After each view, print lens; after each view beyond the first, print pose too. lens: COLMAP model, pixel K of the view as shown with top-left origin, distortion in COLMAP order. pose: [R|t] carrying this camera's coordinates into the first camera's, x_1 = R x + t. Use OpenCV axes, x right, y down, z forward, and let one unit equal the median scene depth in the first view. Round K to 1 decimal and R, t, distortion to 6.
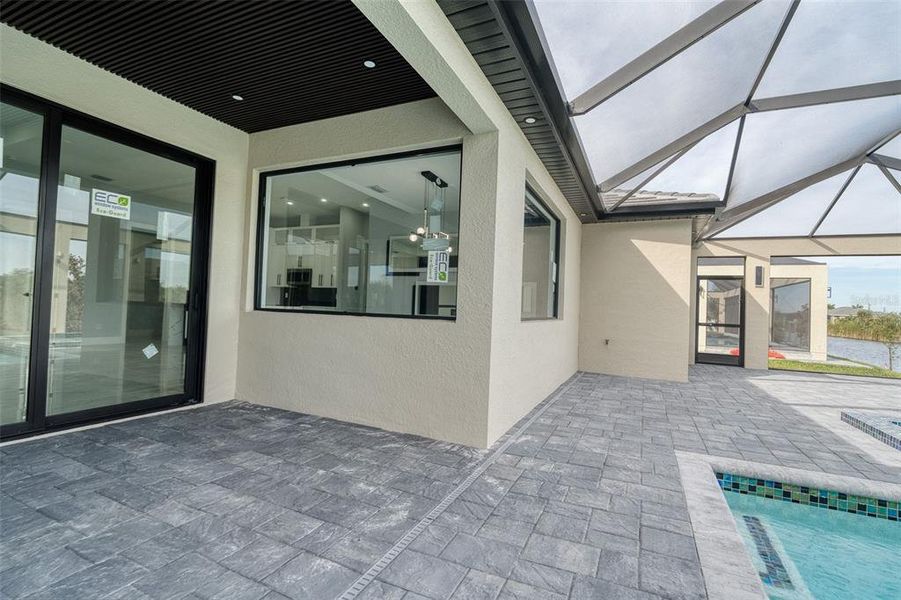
lens RADIAL K [[415.9, 0, 452.1], [0, 415.9, 301.3], [0, 0, 1]] dist [0.003240, -0.007033]
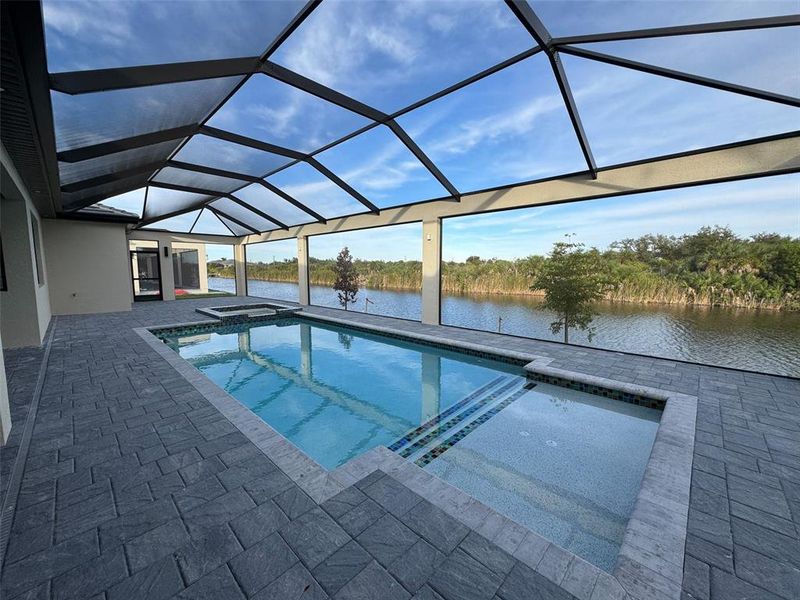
lens RADIAL K [[317.4, 0, 398.5], [0, 317.4, 300.3], [0, 0, 1]] dist [-0.003954, -0.000101]
pose [[0.326436, -0.131377, 0.936045, -0.292679], [-0.005257, 0.990026, 0.140786, -0.049423], [-0.945205, -0.050879, 0.322489, -0.470088]]
